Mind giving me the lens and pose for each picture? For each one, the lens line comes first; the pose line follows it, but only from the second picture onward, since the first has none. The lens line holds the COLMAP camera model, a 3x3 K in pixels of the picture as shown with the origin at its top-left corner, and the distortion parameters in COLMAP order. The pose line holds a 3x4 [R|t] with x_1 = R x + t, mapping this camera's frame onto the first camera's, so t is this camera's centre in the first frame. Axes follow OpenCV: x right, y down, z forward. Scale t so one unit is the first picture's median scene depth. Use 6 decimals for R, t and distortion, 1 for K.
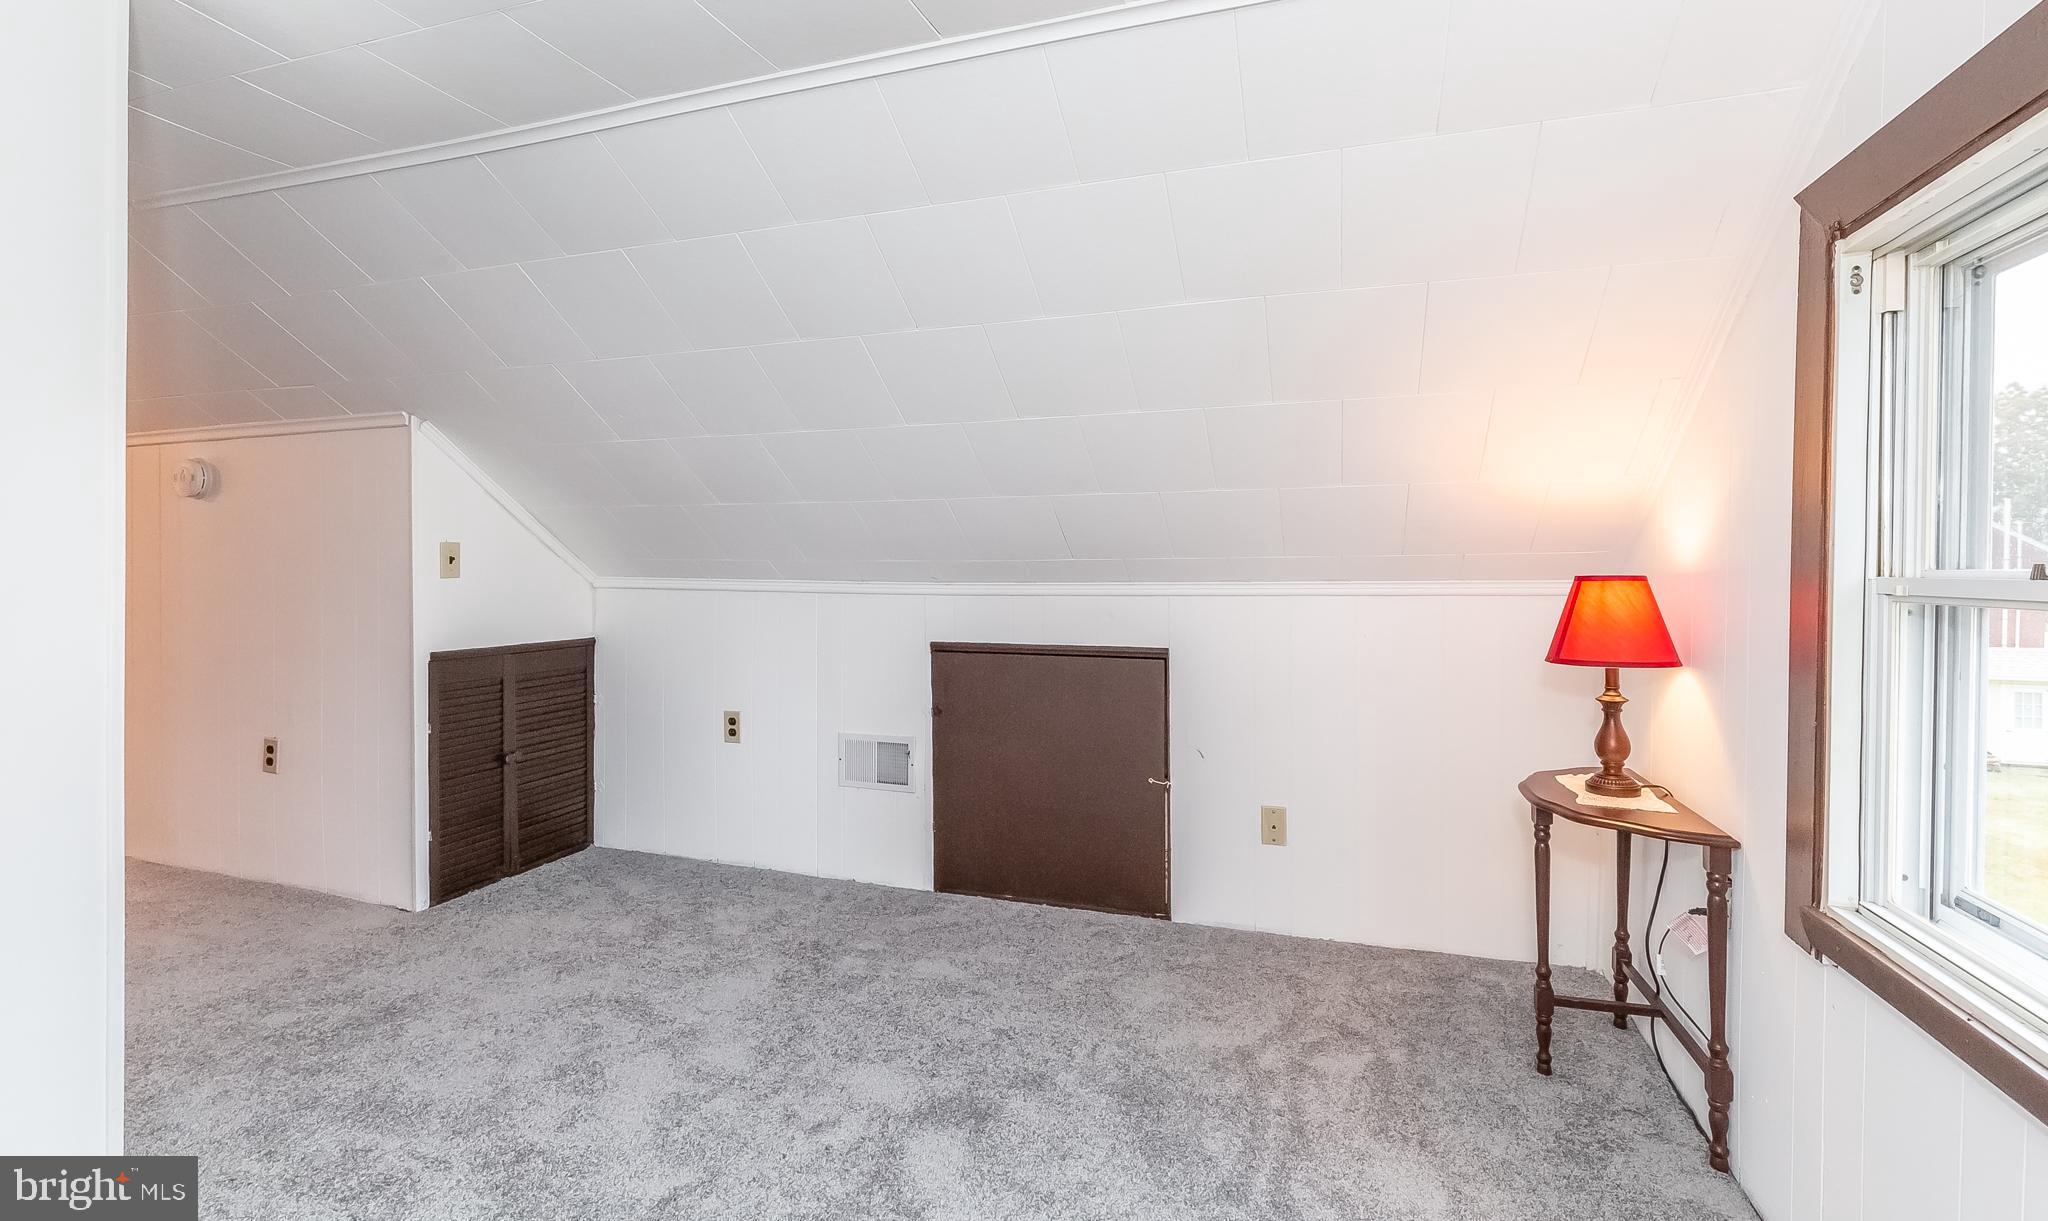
lens RADIAL K [[935.2, 0, 1018.6], [0, 935.2, 578.1], [0, 0, 1]] dist [-0.001681, -0.000585]
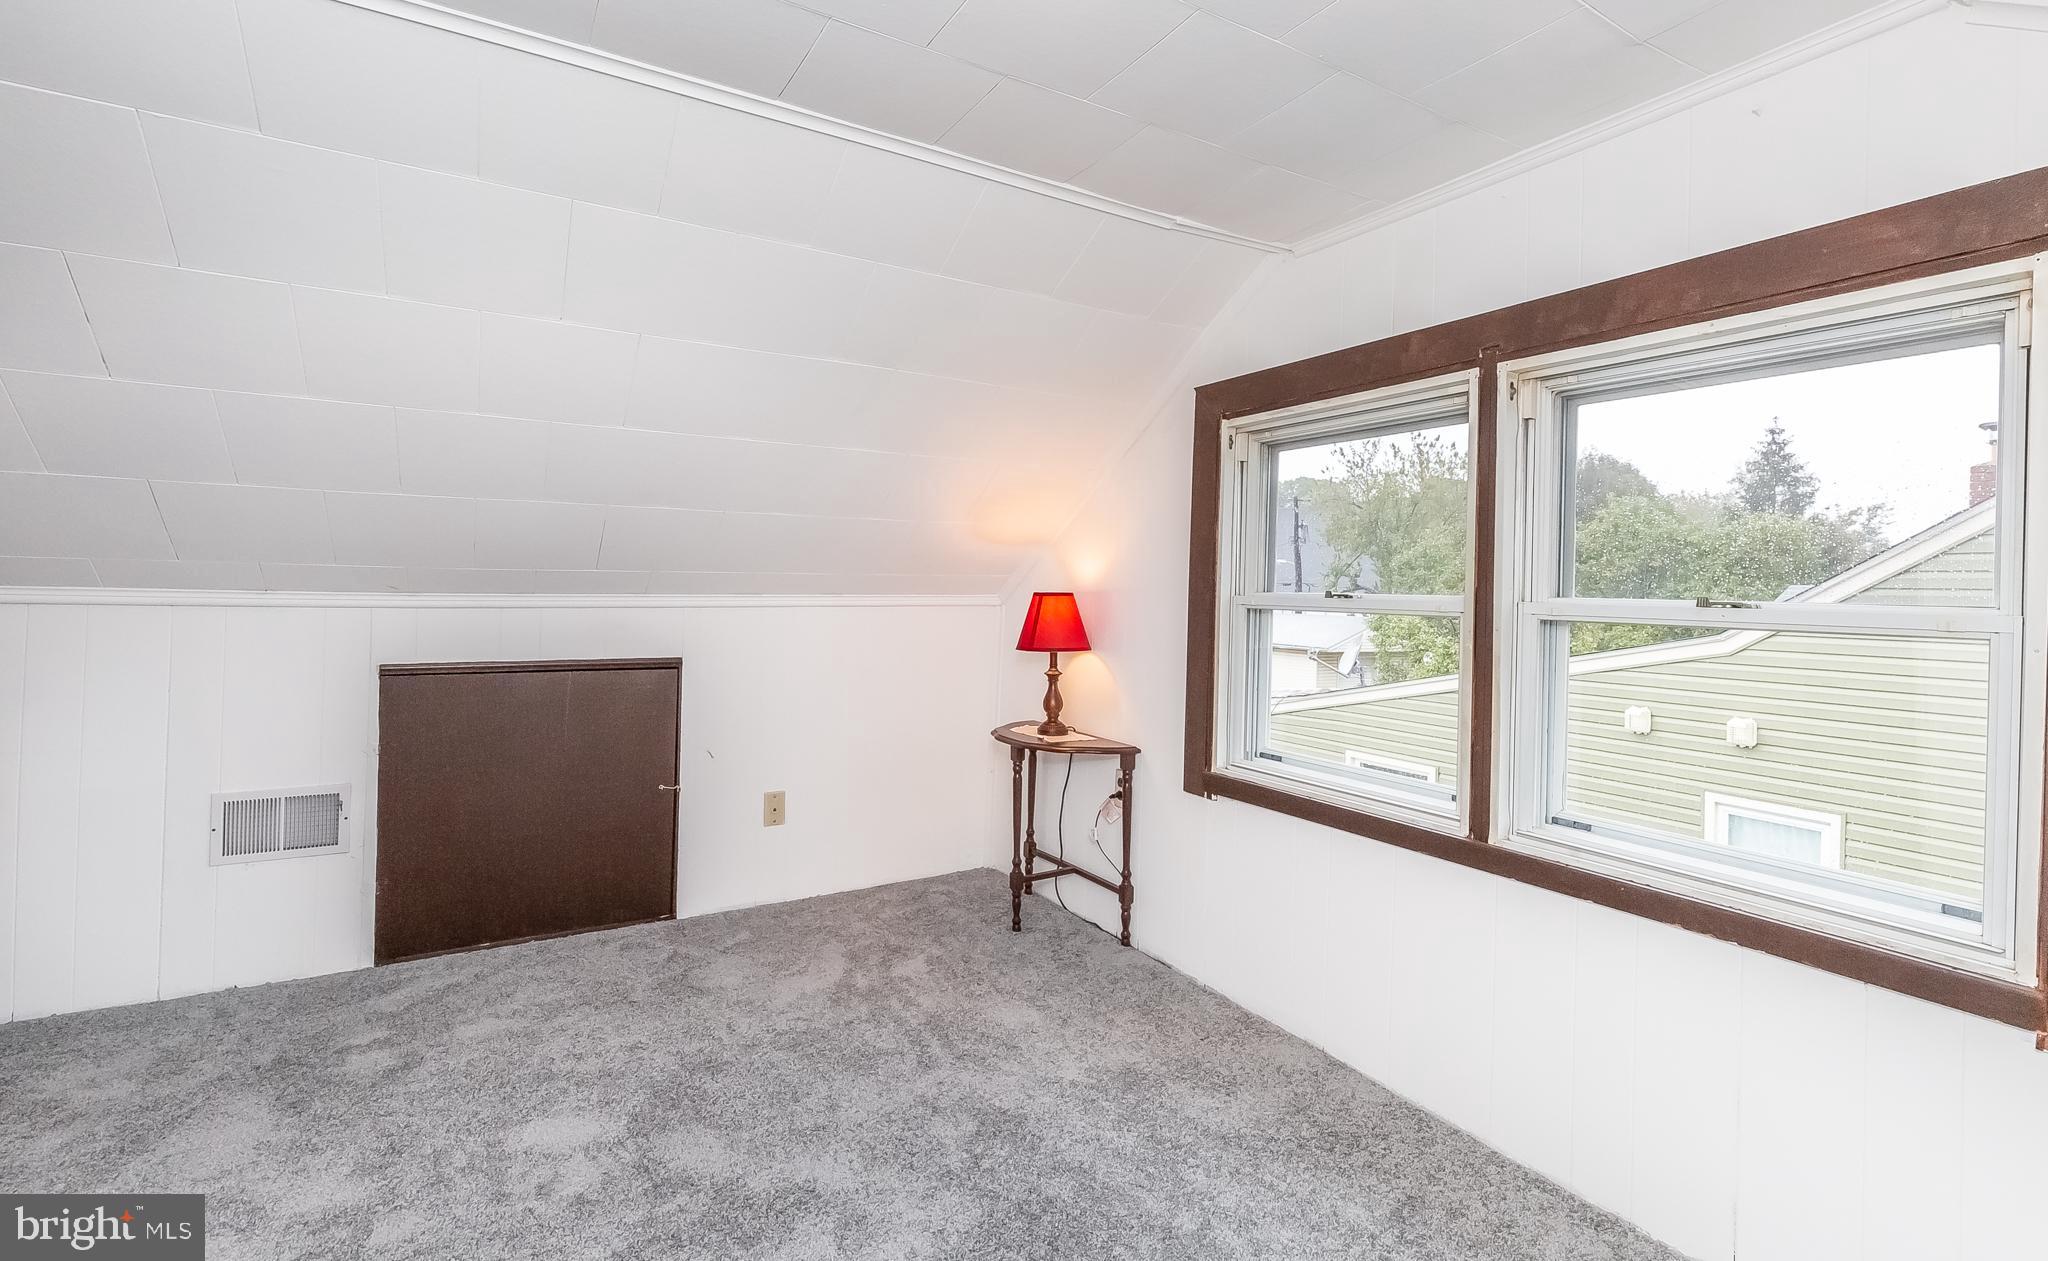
lens RADIAL K [[931.2, 0, 1021.3], [0, 931.2, 592.0], [0, 0, 1]] dist [0.000752, 0.000090]
pose [[0.645876, 0.007348, 0.763407, -0.464104], [-0.009556, 0.999953, -0.001540, -0.000380], [-0.763383, -0.006300, 0.645916, 0.044250]]
